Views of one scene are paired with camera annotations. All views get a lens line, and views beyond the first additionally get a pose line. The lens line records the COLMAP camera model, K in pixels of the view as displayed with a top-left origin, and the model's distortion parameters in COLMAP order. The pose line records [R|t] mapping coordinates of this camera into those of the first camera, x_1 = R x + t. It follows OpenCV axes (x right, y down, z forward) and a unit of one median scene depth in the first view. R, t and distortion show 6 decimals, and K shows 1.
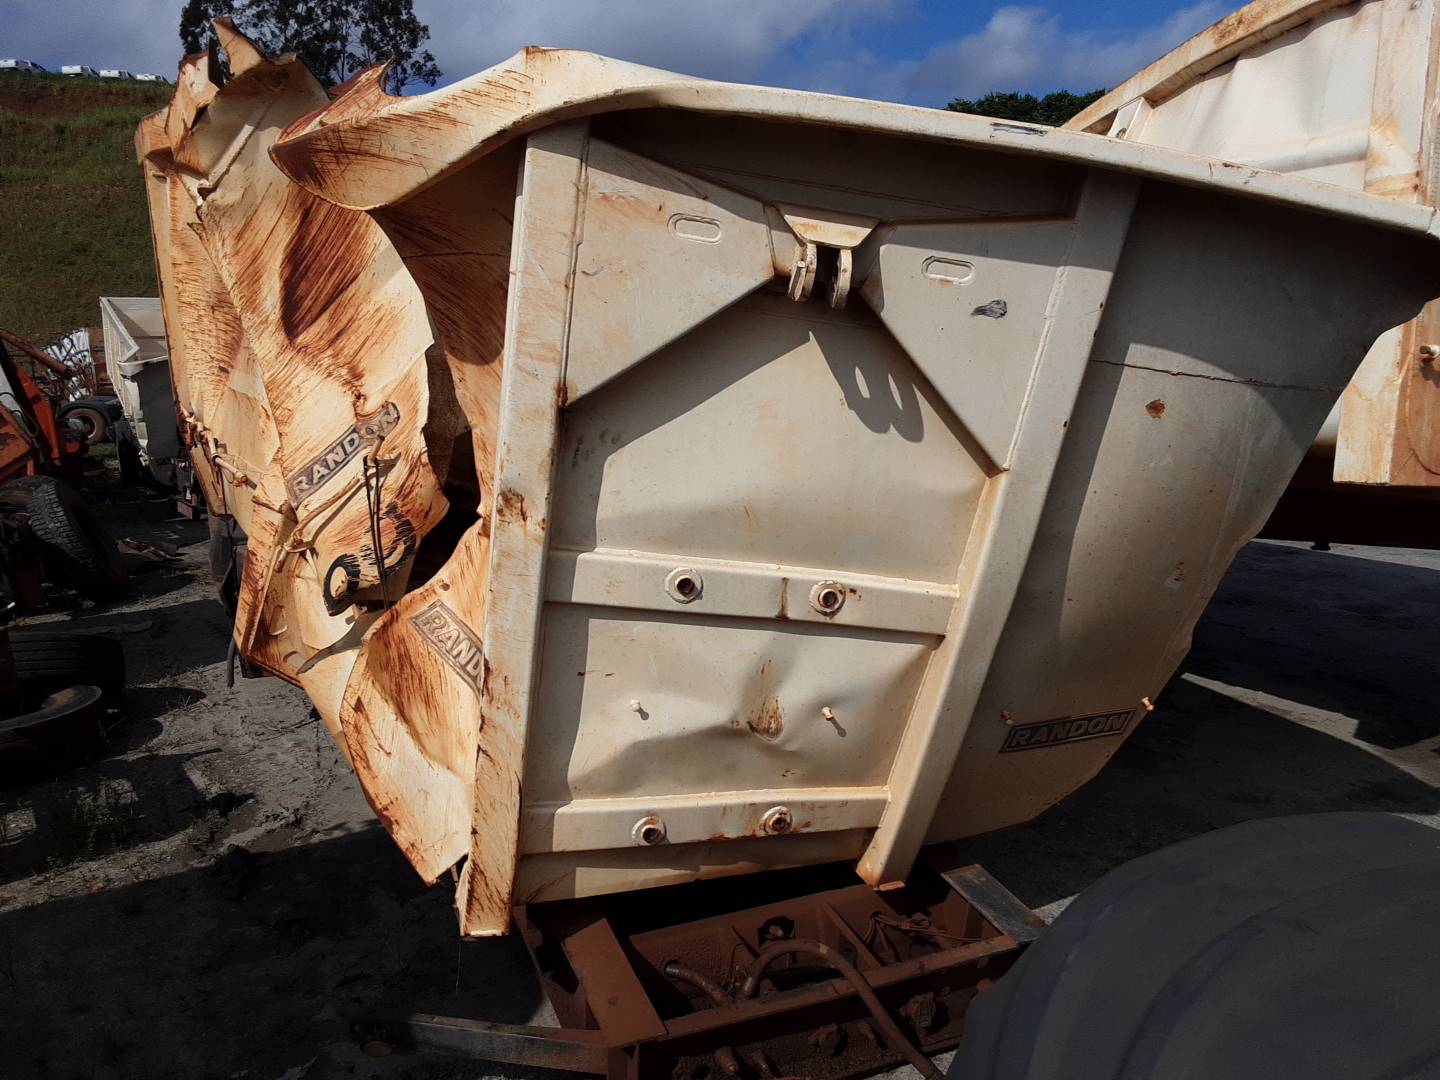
lens RADIAL K [[1162.9, 0, 740.2], [0, 1162.9, 570.3], [0, 0, 1]] dist [0.131468, -0.214906]
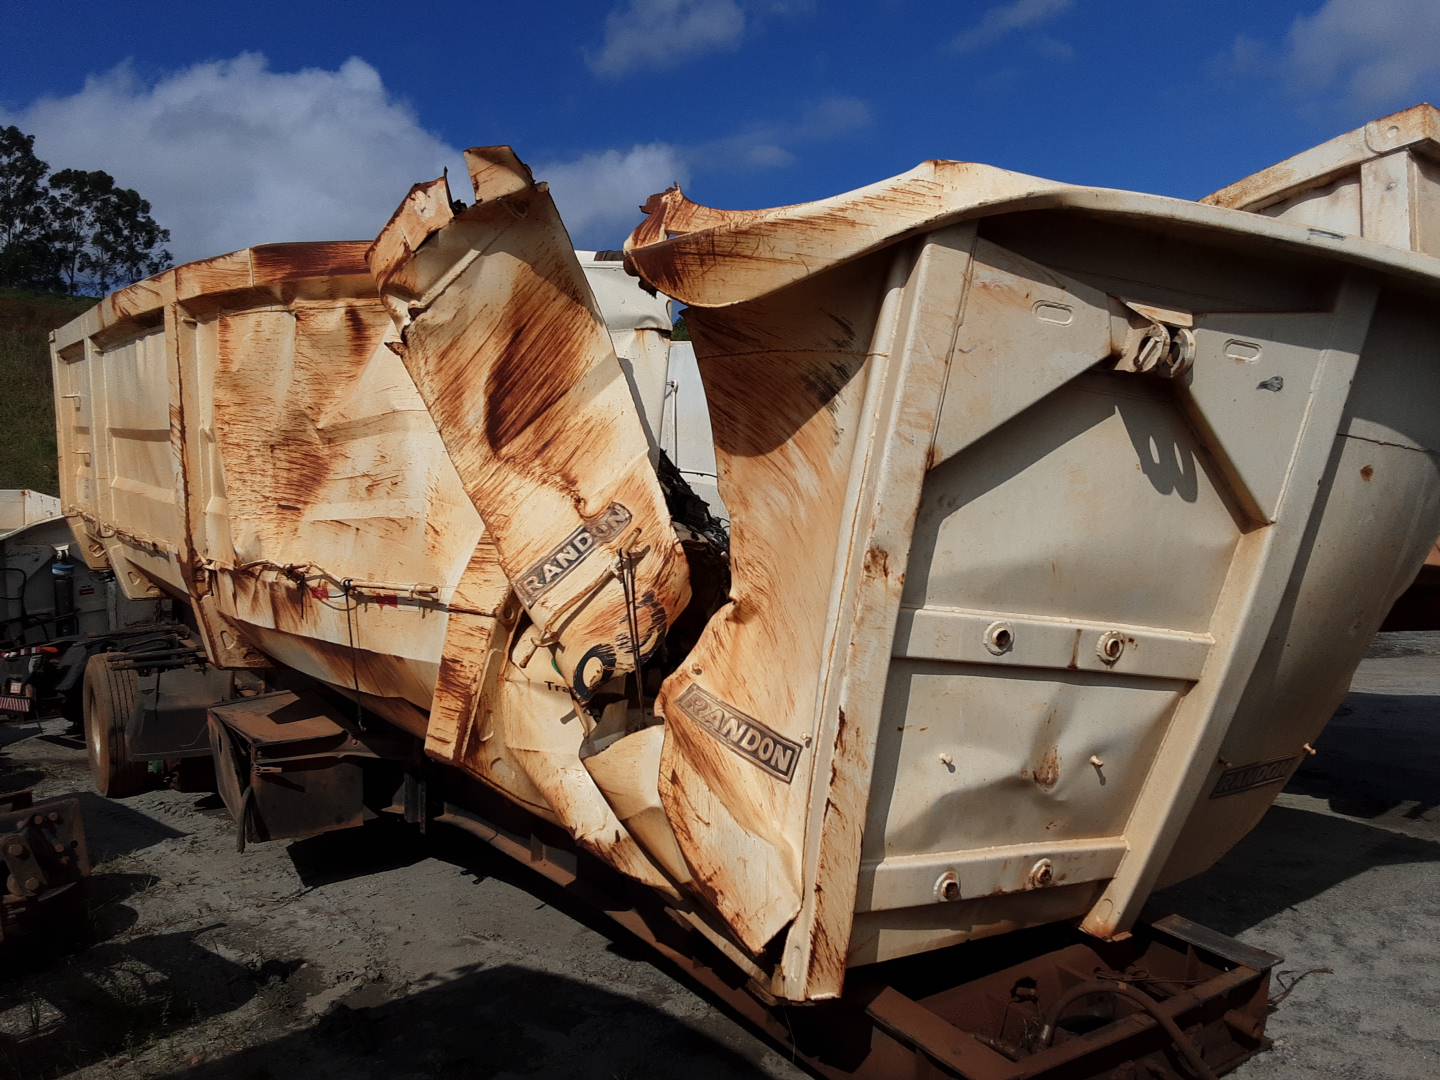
lens RADIAL K [[1162.9, 0, 740.2], [0, 1162.9, 570.3], [0, 0, 1]] dist [0.131468, -0.214906]
pose [[0.978219, -0.028889, 0.205555, -0.474141], [0.061452, 0.986182, -0.153847, 0.097072], [-0.198270, 0.163128, 0.966477, -0.020029]]
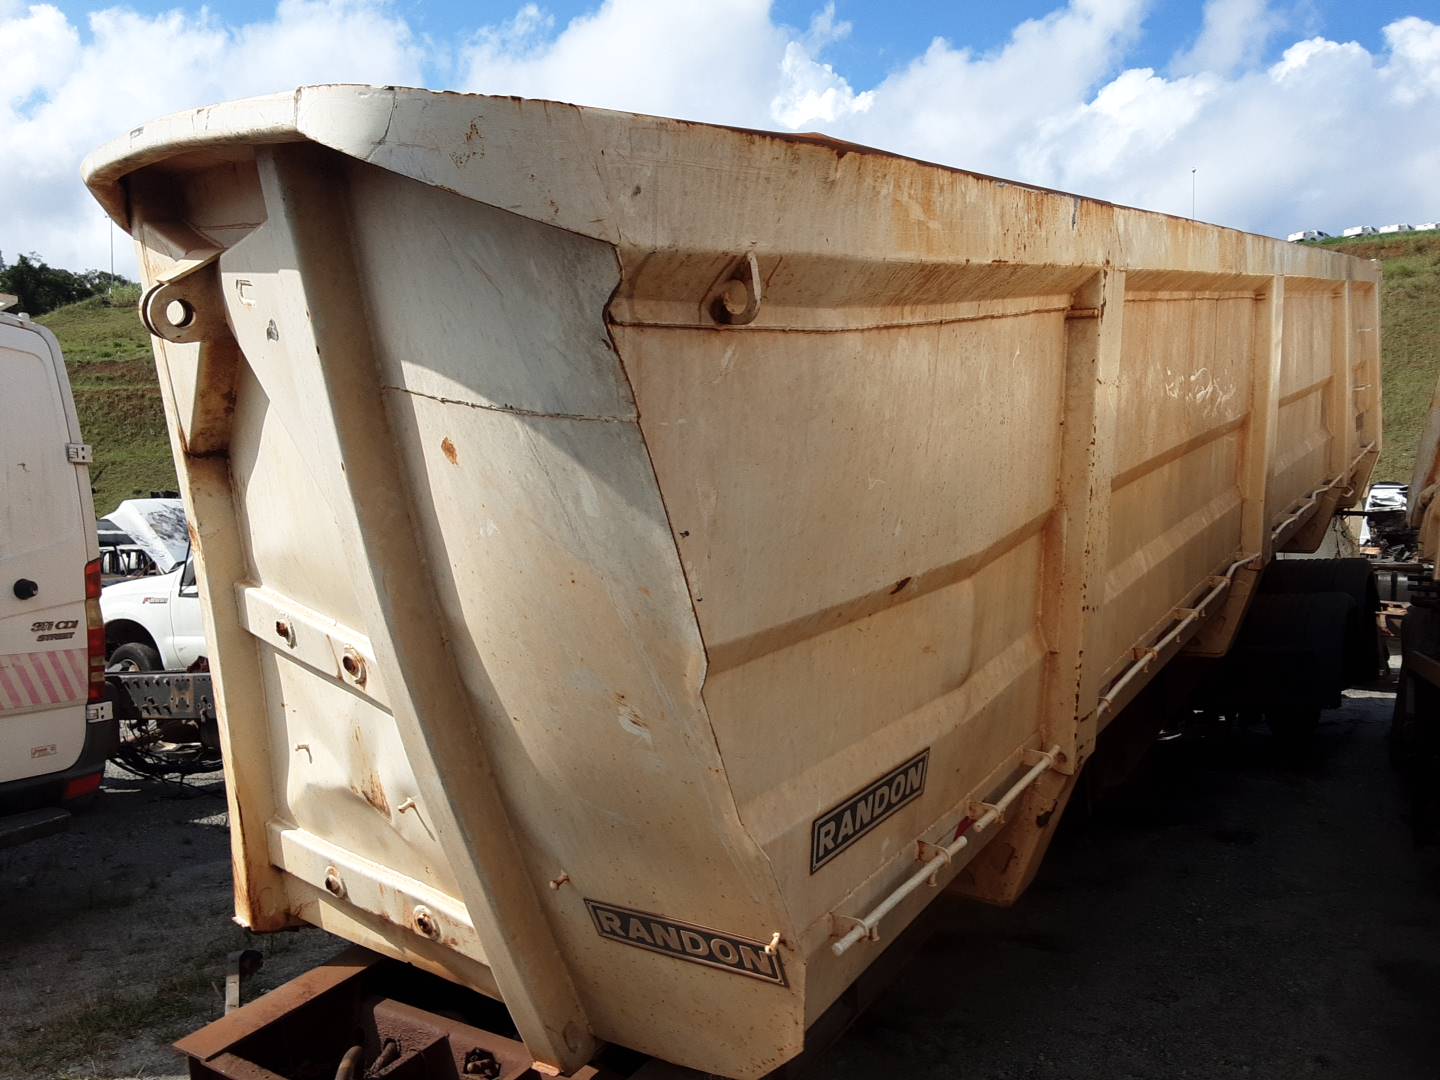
lens RADIAL K [[1162.9, 0, 740.2], [0, 1162.9, 570.3], [0, 0, 1]] dist [0.131468, -0.214906]
pose [[0.553820, 0.067231, -0.829918, 0.951489], [-0.168546, 0.985152, -0.032667, -0.065527], [0.815399, 0.157971, 0.556929, 0.691592]]
